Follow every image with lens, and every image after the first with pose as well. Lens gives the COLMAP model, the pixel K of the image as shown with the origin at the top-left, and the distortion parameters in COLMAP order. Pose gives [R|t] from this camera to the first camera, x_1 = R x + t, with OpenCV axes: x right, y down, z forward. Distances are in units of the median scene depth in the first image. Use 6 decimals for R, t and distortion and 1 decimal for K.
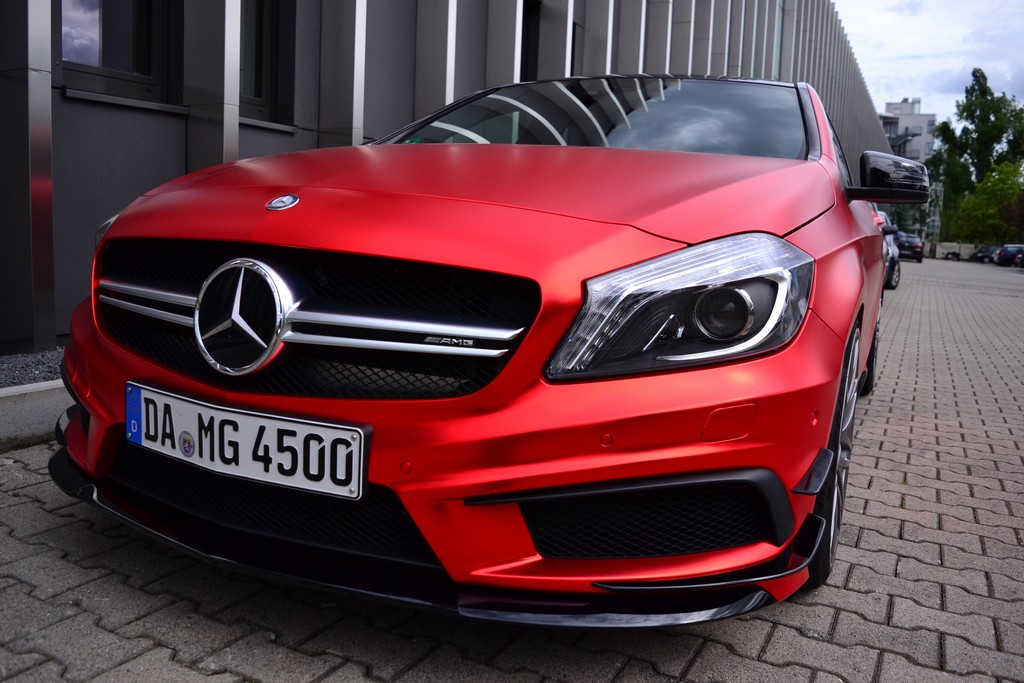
lens RADIAL K [[838.6, 0, 512.0], [0, 838.6, 341.5], [0, 0, 1]] dist [-0.057272, 0.001267]
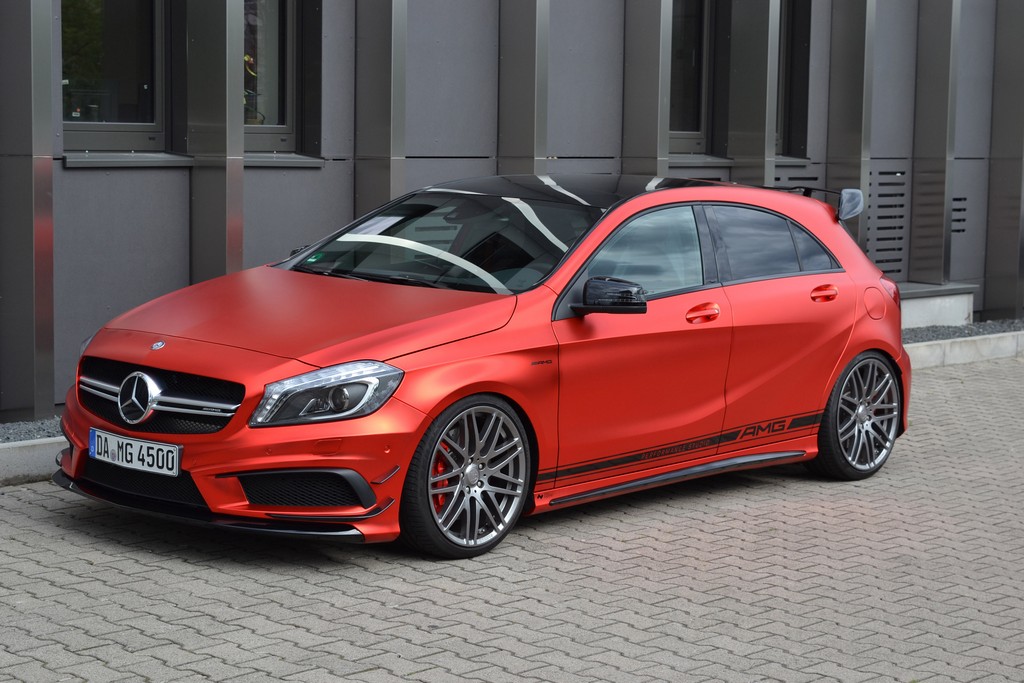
lens RADIAL K [[2097.0, 0, 512.0], [0, 2097.0, 341.5], [0, 0, 1]] dist [0.147178, -0.046633]
pose [[0.959306, 0.005755, -0.282310, 2.280179], [-0.017897, 0.999021, -0.040449, 0.030923], [0.281801, 0.043855, 0.958470, -4.223260]]
